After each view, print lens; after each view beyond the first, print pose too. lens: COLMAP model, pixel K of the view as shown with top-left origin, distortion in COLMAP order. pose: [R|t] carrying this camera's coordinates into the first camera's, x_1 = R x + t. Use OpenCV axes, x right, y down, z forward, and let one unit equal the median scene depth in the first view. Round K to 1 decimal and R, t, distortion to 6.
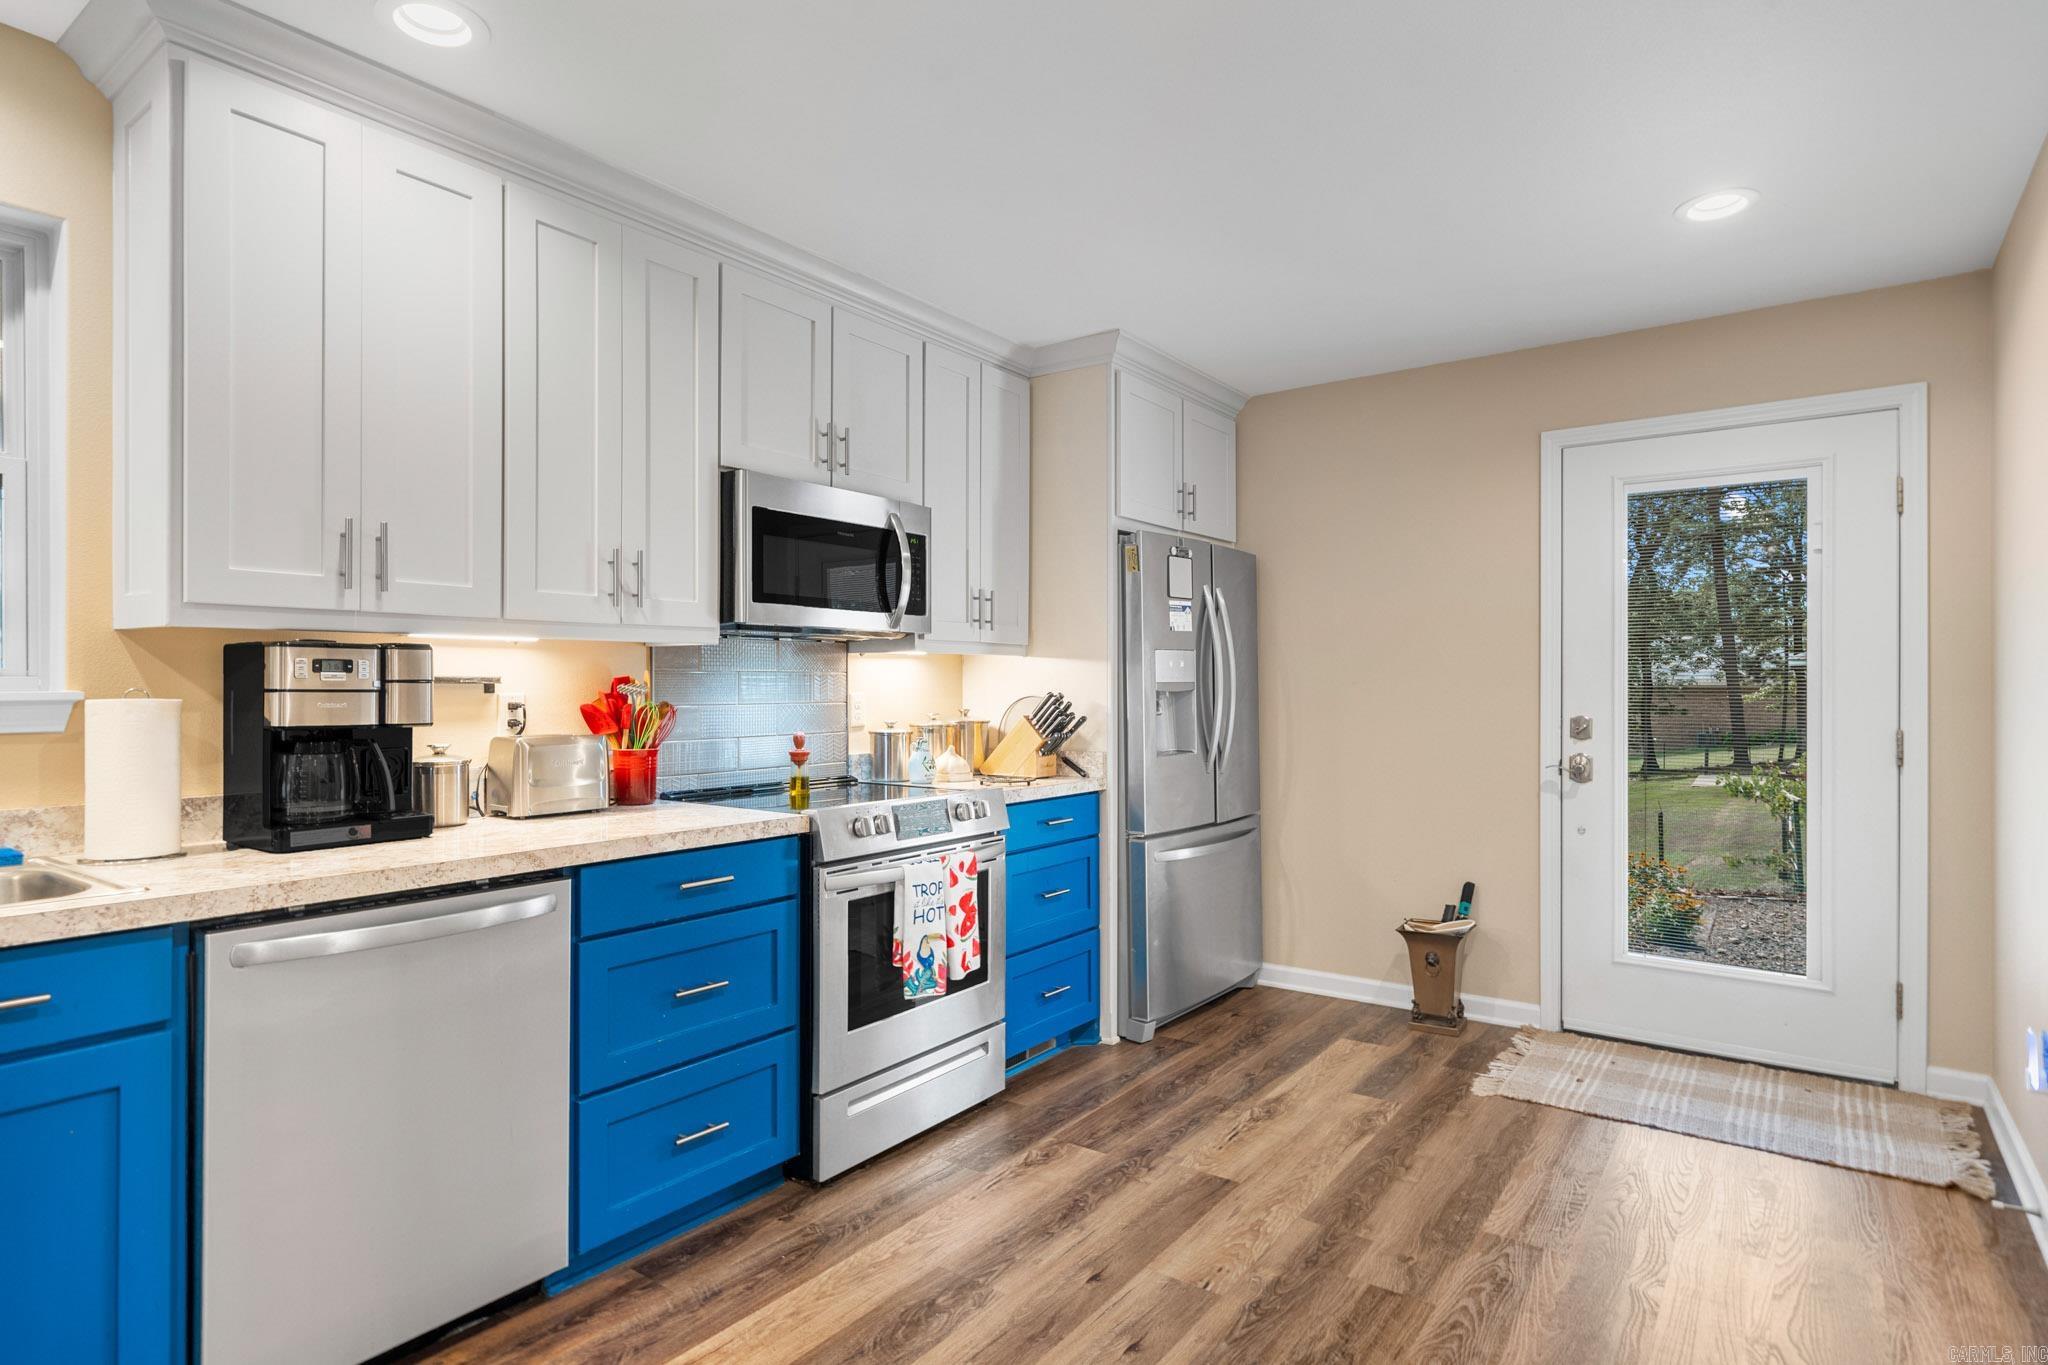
lens RADIAL K [[1079.5, 0, 1002.9], [0, 1079.5, 689.1], [0, 0, 1]] dist [0.001759, -0.001304]
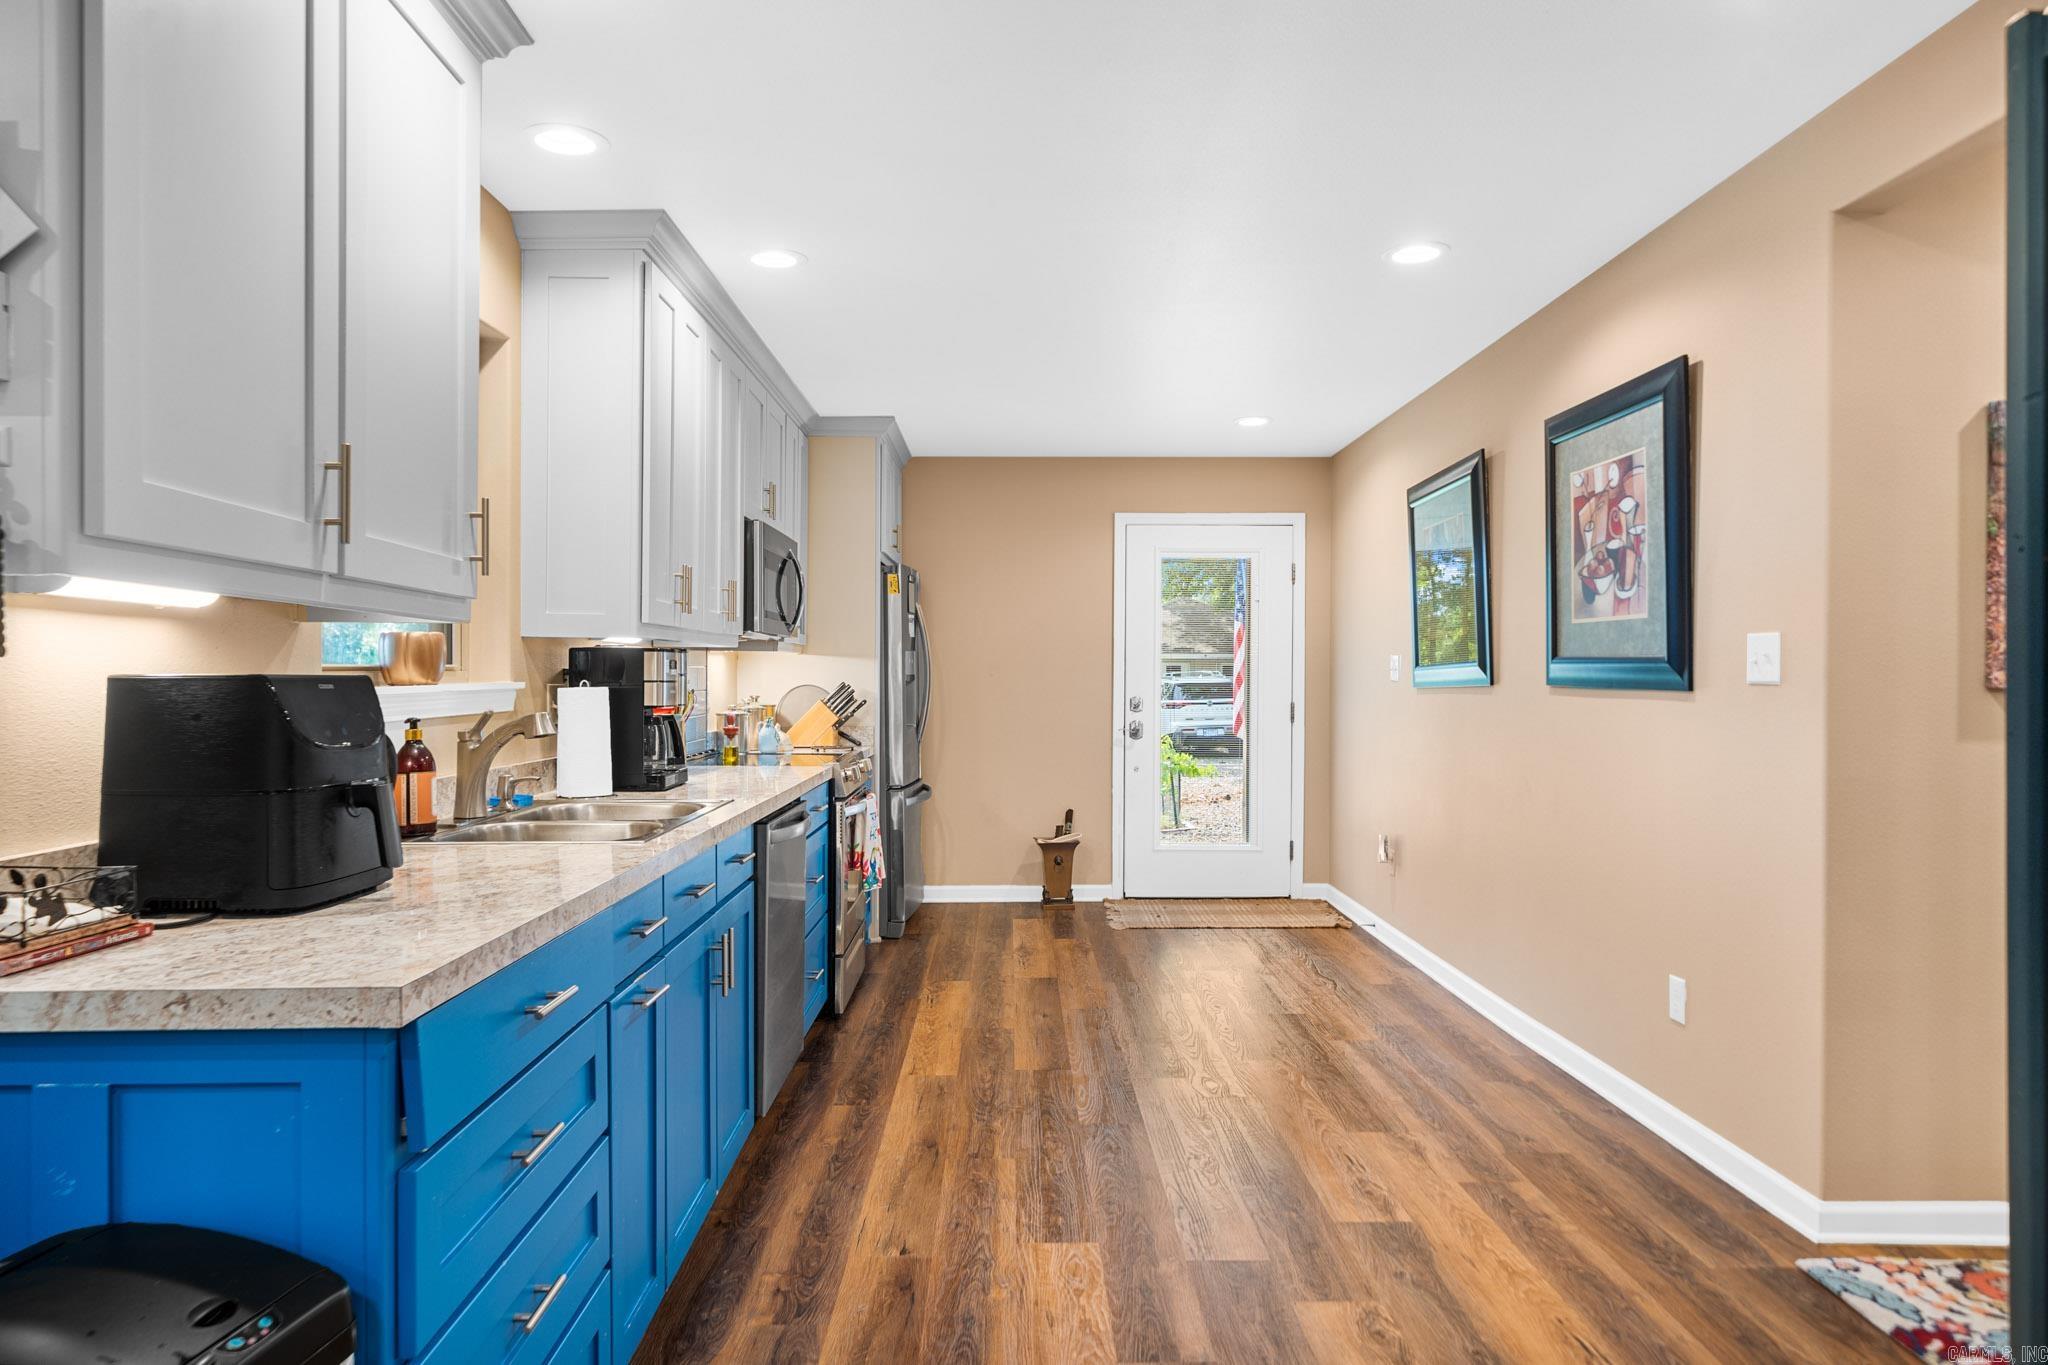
lens RADIAL K [[1255.4, 0, 1025.6], [0, 1255.4, 676.5], [0, 0, 1]] dist [-0.005649, 0.000306]
pose [[0.797398, 0.000521, 0.603453, -0.879930], [0.000878, 0.999998, -0.002023, -0.000868], [-0.603453, 0.002143, 0.797396, -0.455950]]
